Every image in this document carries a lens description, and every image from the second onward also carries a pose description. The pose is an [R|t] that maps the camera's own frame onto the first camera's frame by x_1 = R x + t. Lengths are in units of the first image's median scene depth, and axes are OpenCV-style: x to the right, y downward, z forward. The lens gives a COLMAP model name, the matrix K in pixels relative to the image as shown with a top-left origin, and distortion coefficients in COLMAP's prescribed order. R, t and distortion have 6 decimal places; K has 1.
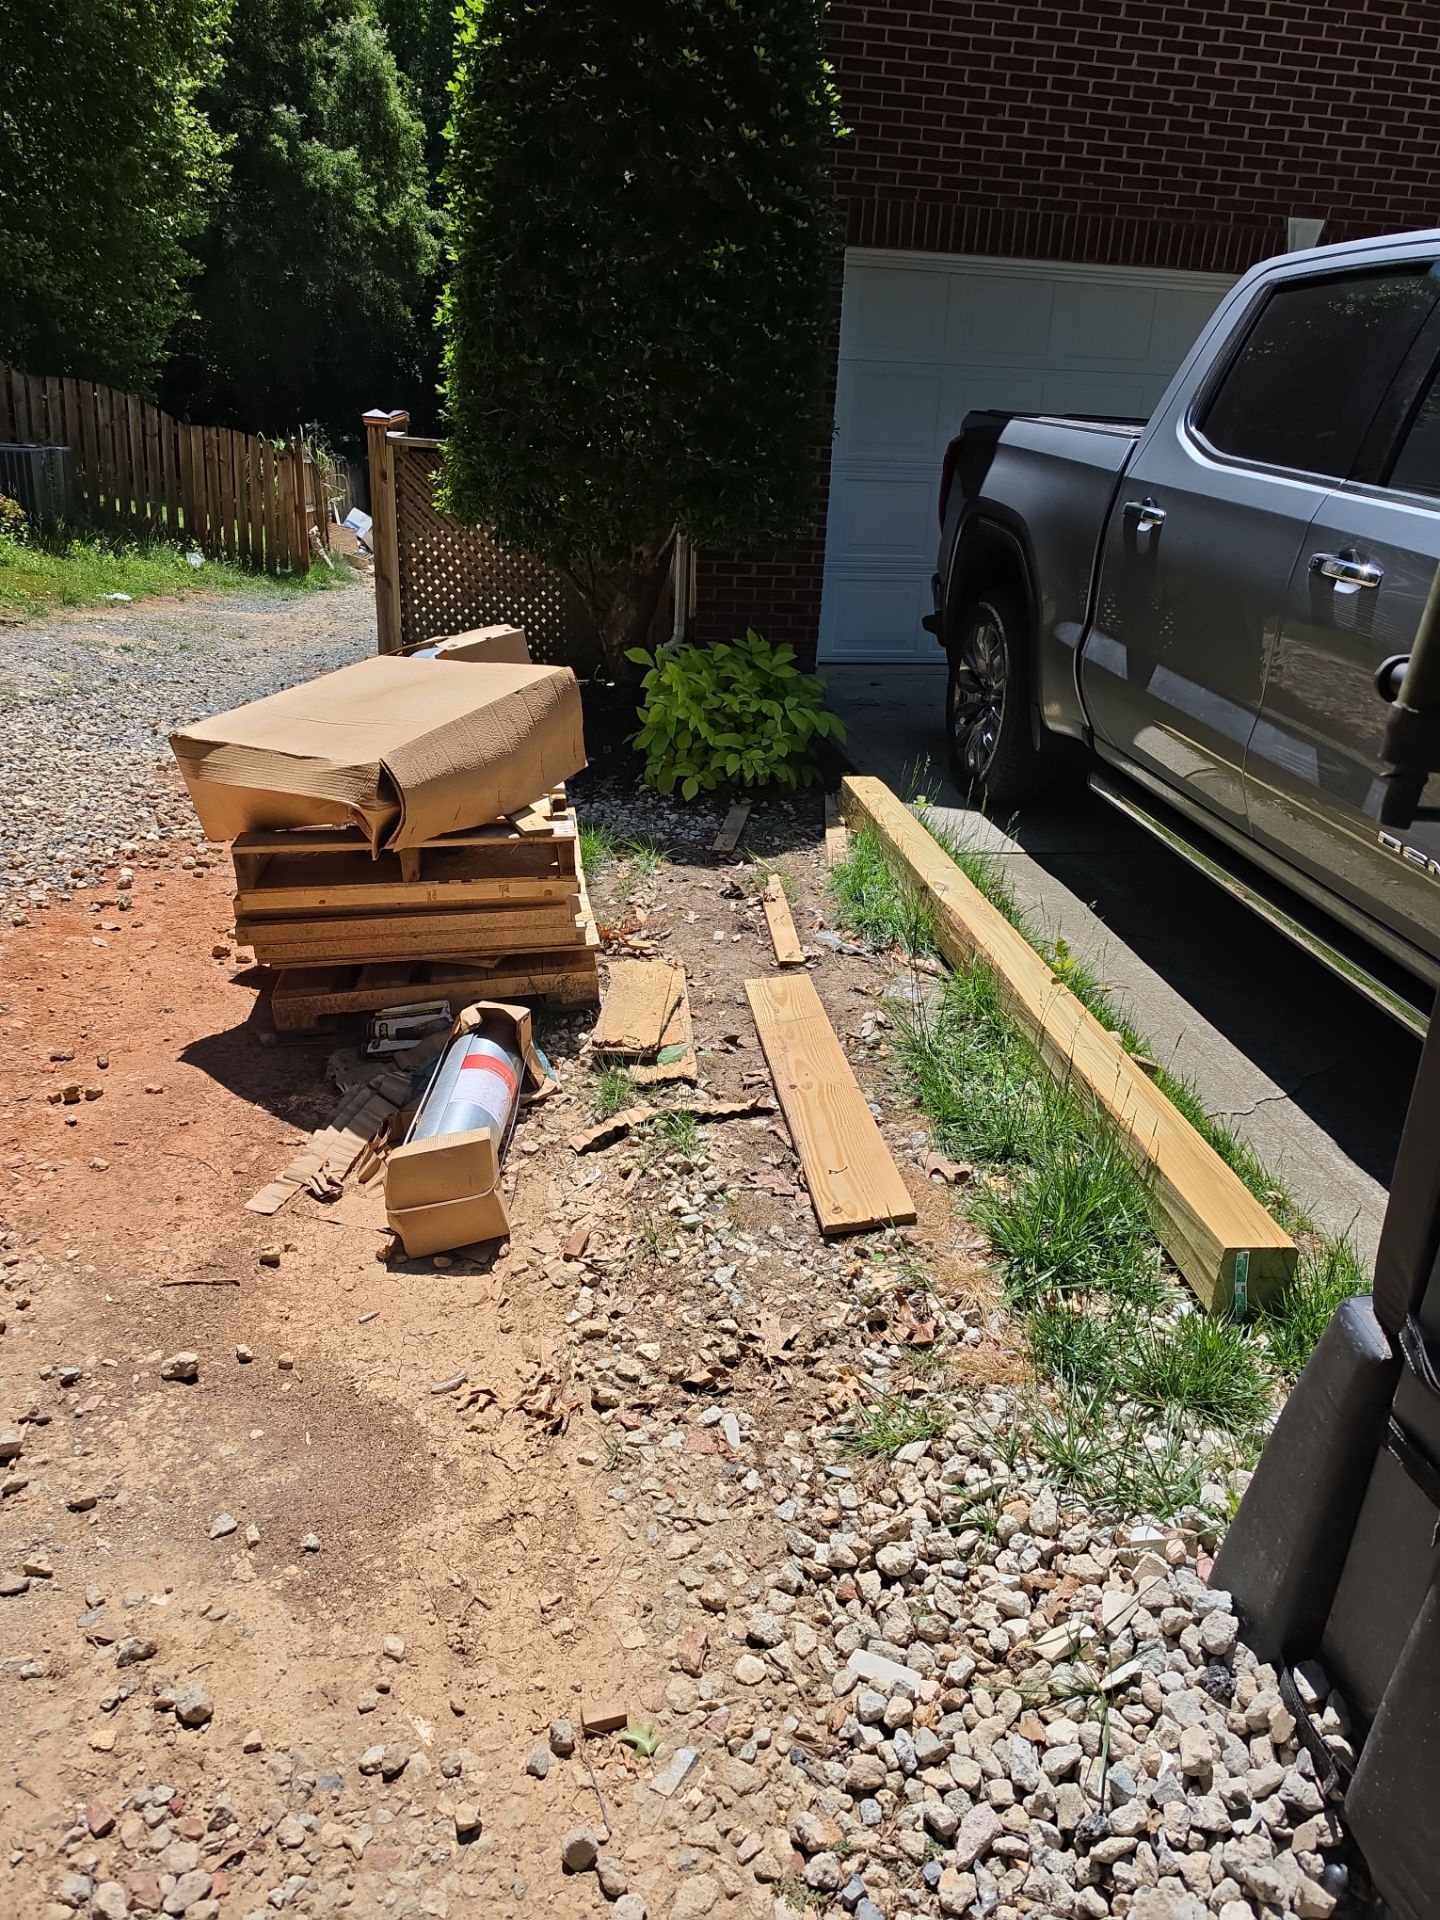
lens RADIAL K [[1269.9, 0, 719.6], [0, 1269.9, 951.2], [0, 0, 1]] dist [0.052474, -0.051686]
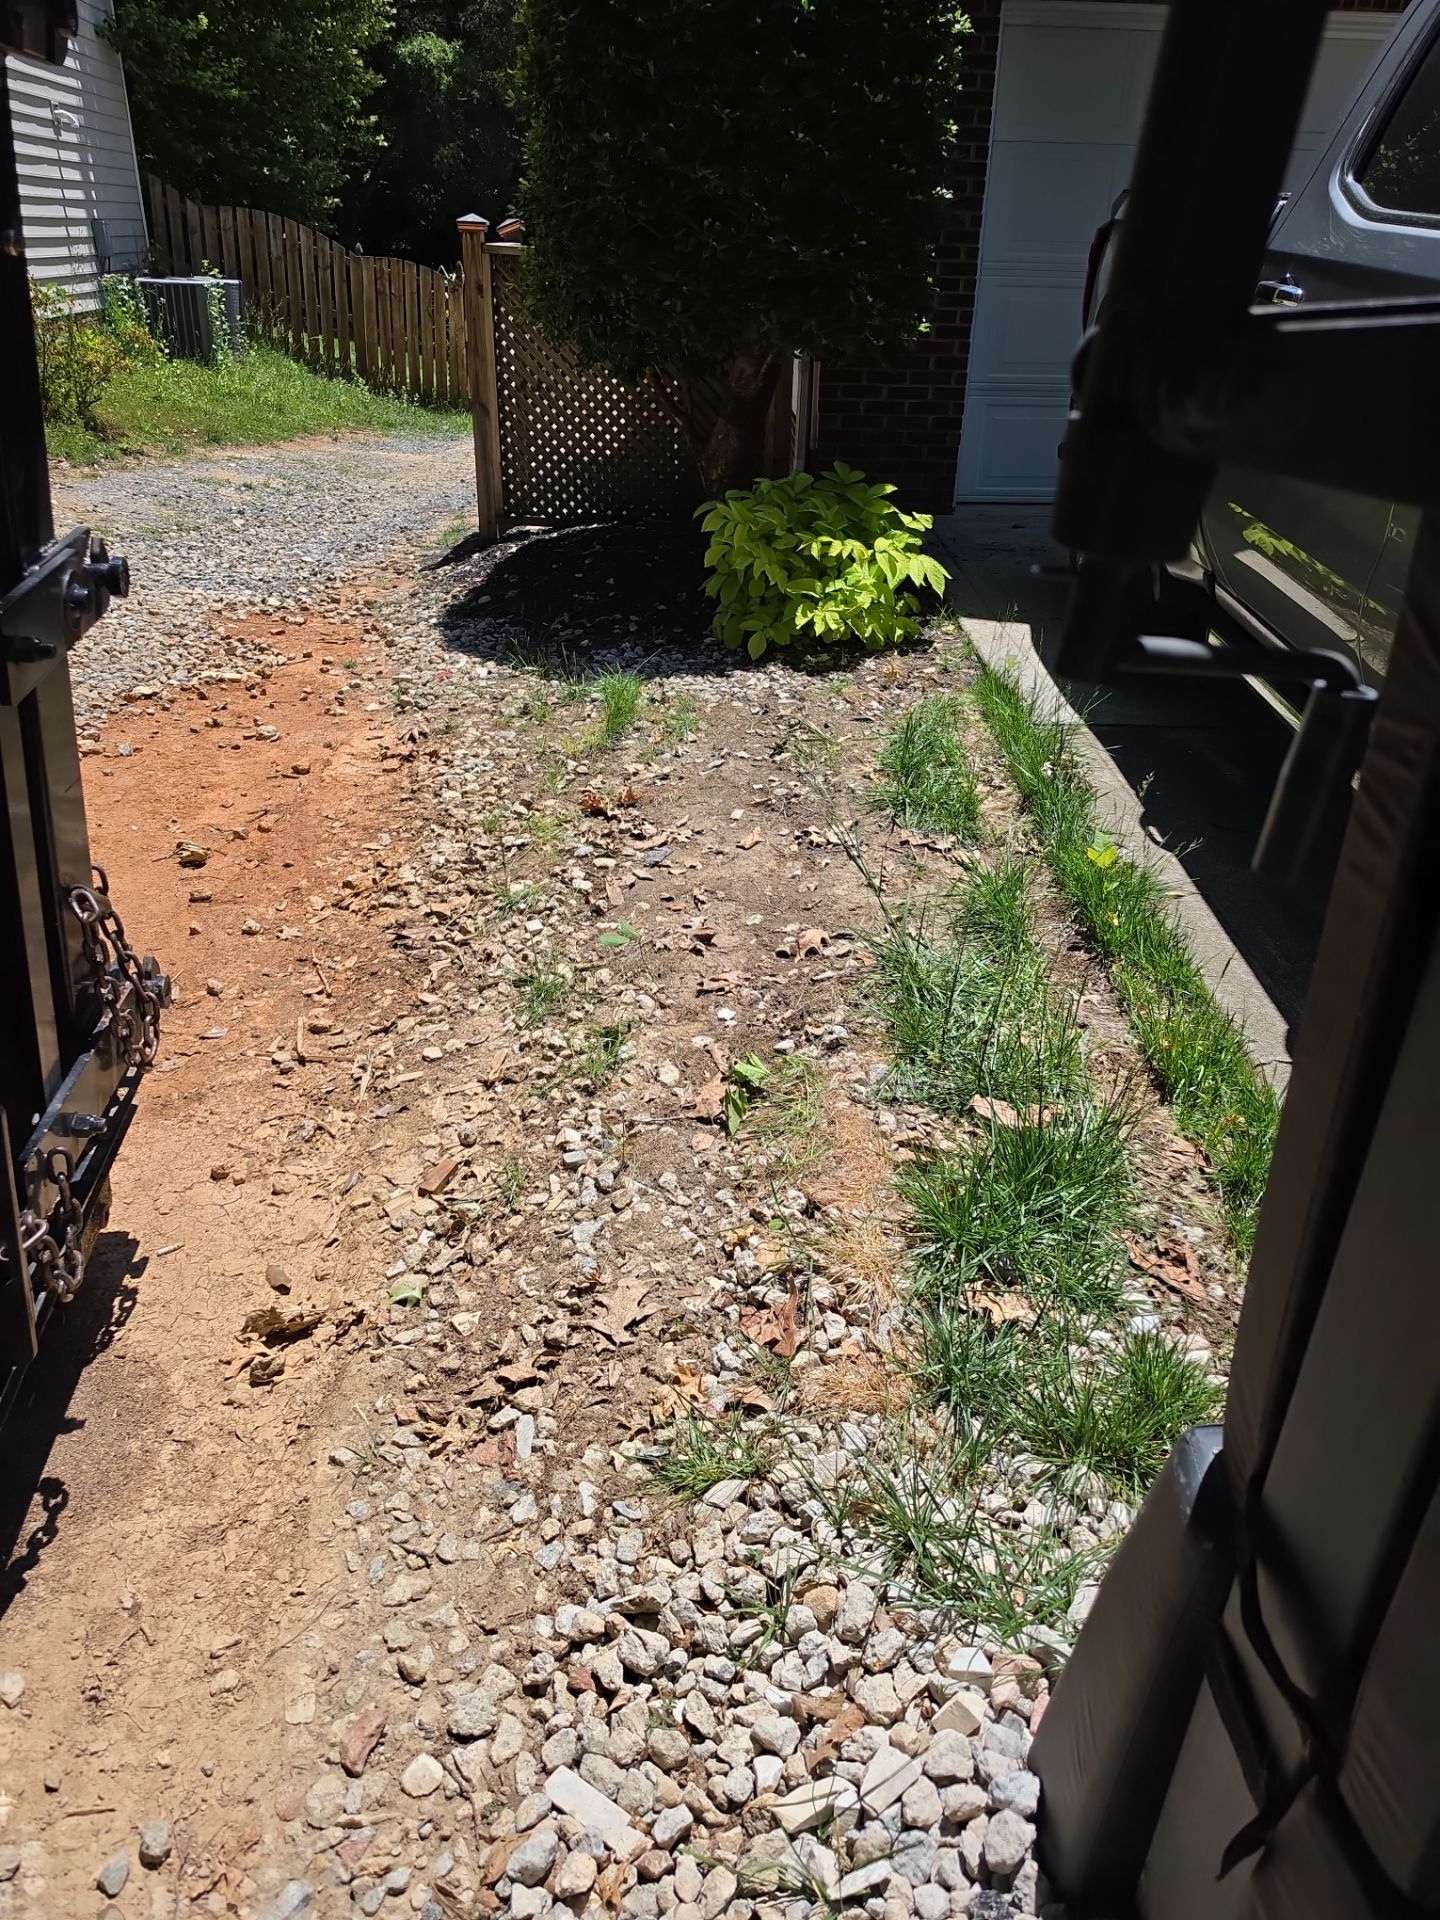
lens RADIAL K [[1251.0, 0, 724.5], [0, 1251.0, 964.3], [0, 0, 1]] dist [0.042221, -0.042821]
pose [[0.988914, 0.053628, -0.138469, 0.247929], [-0.036269, 0.991497, 0.124973, -0.033231], [0.143994, -0.118565, 0.982450, 0.278676]]
